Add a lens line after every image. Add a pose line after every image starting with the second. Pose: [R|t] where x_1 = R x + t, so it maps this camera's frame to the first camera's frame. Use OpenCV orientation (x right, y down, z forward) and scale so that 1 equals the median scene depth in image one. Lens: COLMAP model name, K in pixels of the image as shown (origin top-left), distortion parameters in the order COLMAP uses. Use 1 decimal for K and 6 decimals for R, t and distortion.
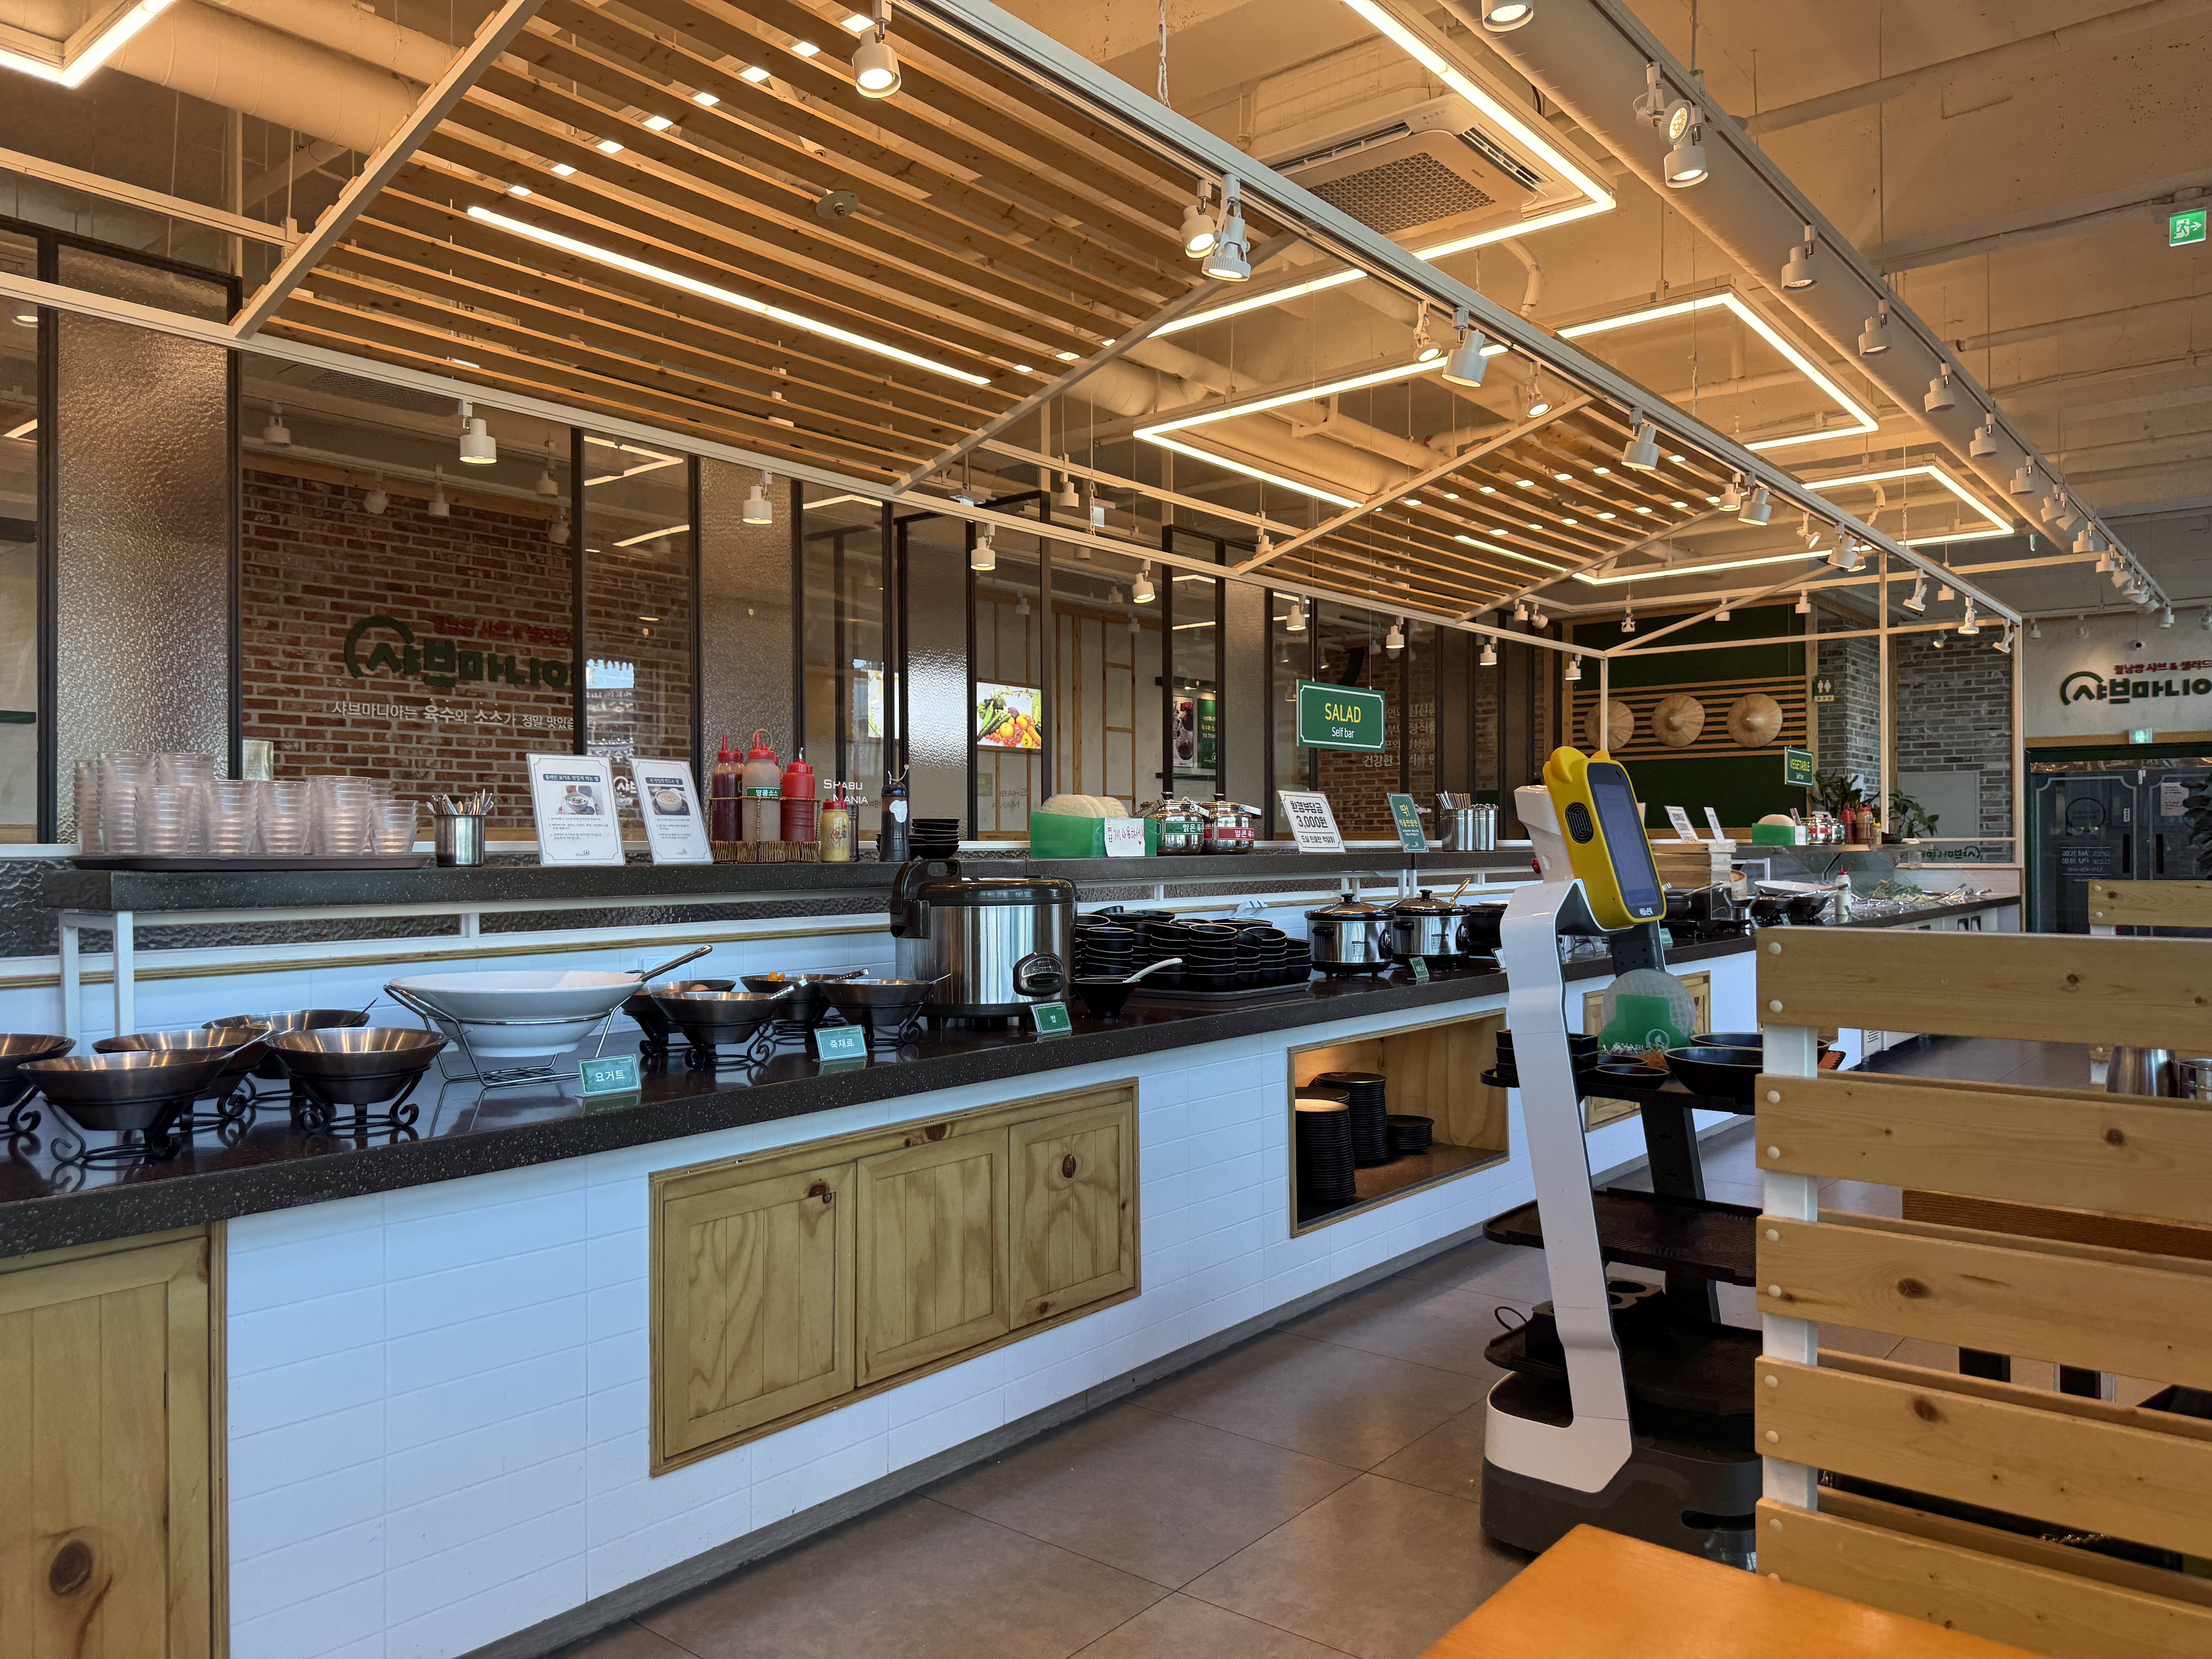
lens RADIAL K [[1564.4, 0, 1106.0], [0, 1564.4, 829.5], [0, 0, 1]] dist [0.081480, -0.076673]
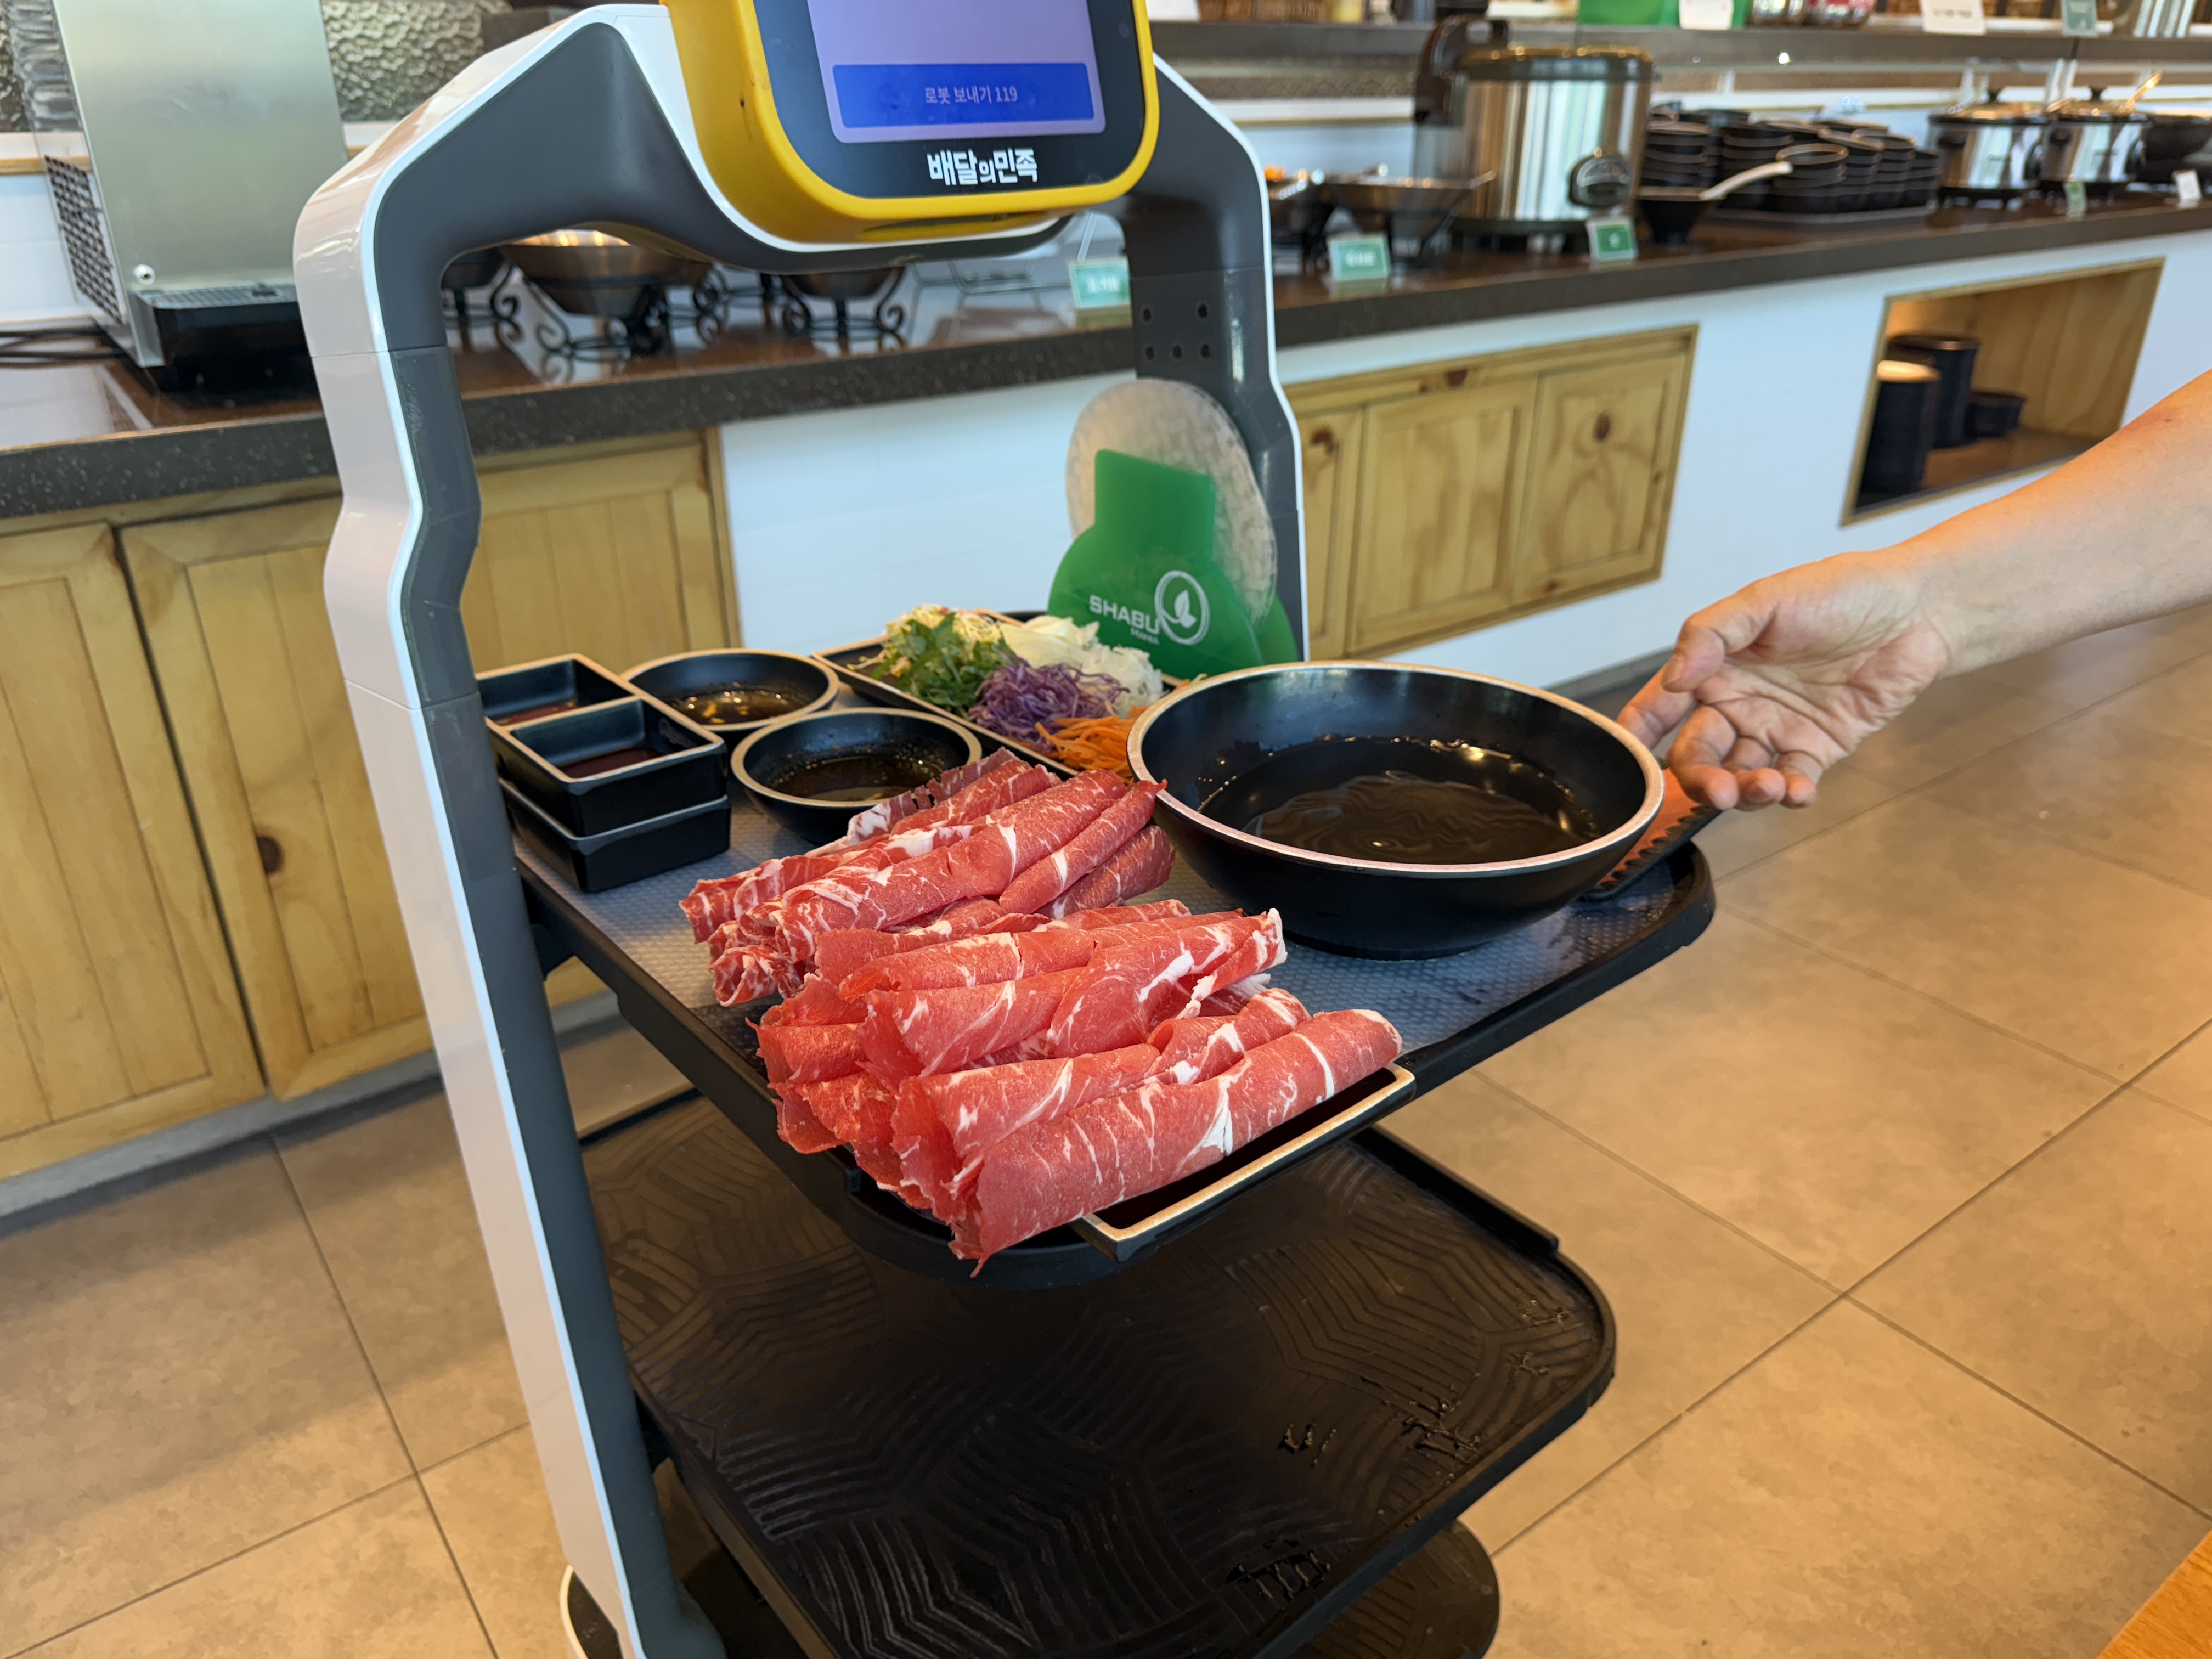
lens RADIAL K [[1569.1, 0, 1106.0], [0, 1569.1, 829.5], [0, 0, 1]] dist [0.007930, -0.030482]
pose [[0.970741, 0.112100, -0.212356, -0.081056], [-0.004842, 0.893303, 0.449428, 0.031388], [0.240079, -0.435250, 0.867709, 0.118585]]
